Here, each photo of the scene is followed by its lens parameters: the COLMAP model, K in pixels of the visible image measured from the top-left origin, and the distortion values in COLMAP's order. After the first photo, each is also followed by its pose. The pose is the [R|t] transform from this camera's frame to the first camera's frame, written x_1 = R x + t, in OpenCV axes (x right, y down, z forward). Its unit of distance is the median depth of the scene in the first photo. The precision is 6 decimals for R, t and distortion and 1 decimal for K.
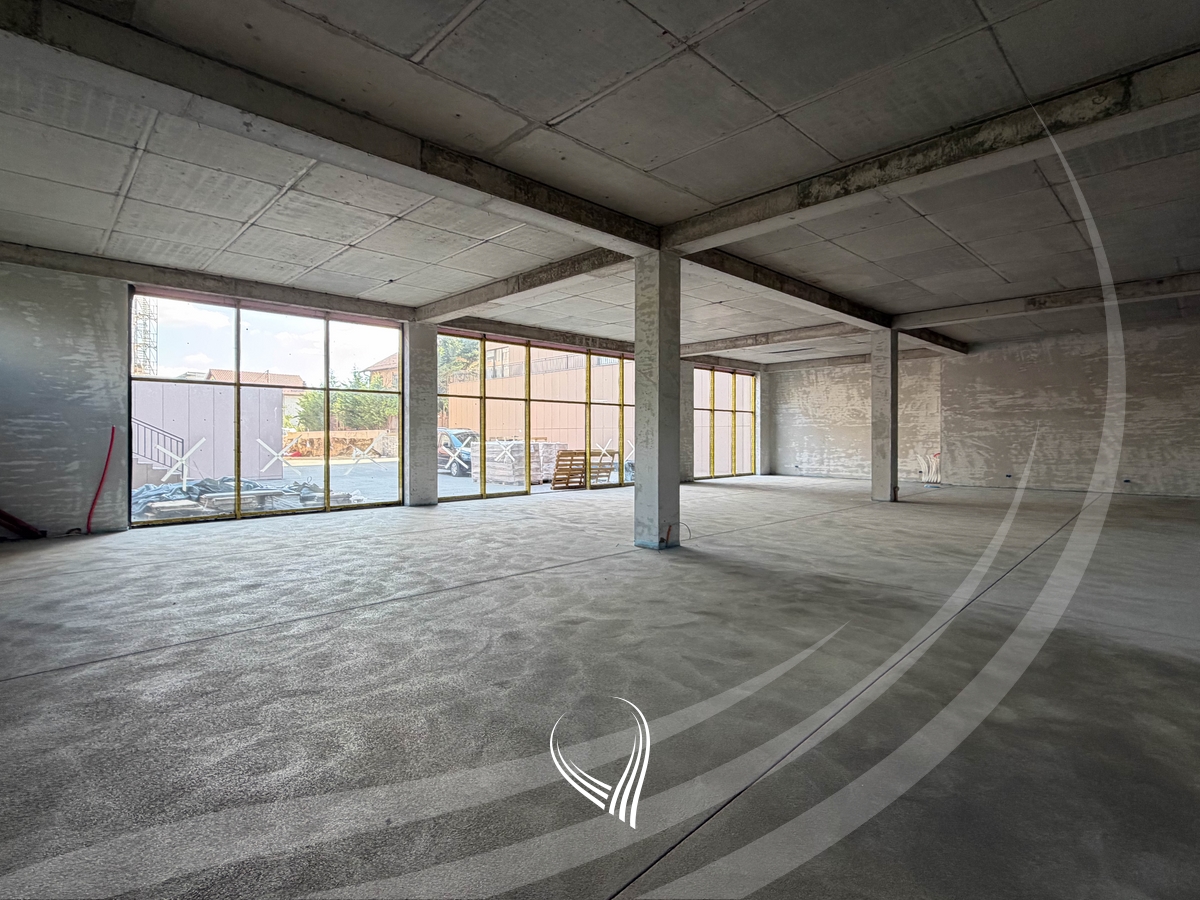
lens RADIAL K [[586.1, 0, 592.4], [0, 586.1, 439.5], [0, 0, 1]] dist [0.002333, 0.000100]
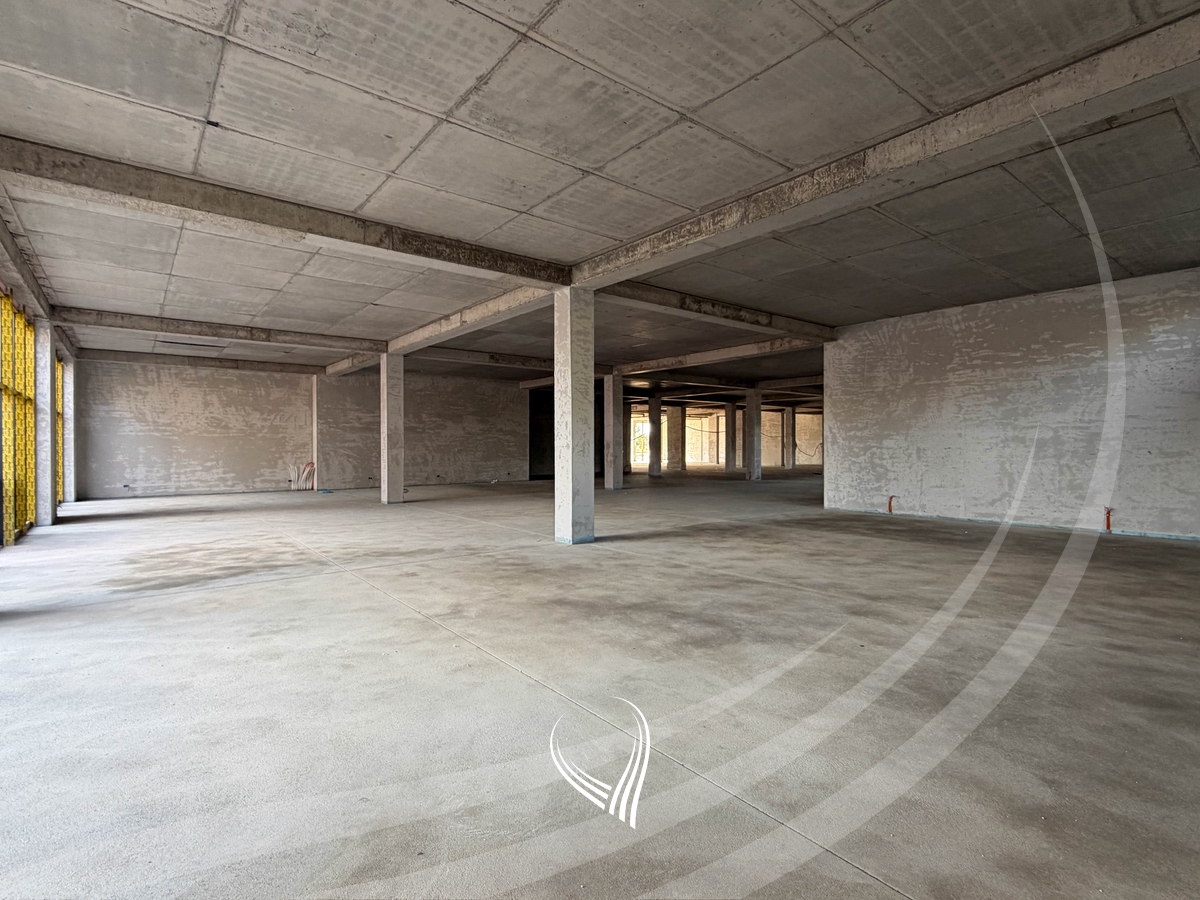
lens RADIAL K [[586.1, 0, 591.5], [0, 586.1, 451.3], [0, 0, 1]] dist [0.002333, 0.000100]
pose [[0.101302, -0.009870, 0.994807, -0.438506], [0.008226, 0.999925, 0.009083, -0.002718], [-0.994822, 0.007263, 0.101376, 0.359879]]
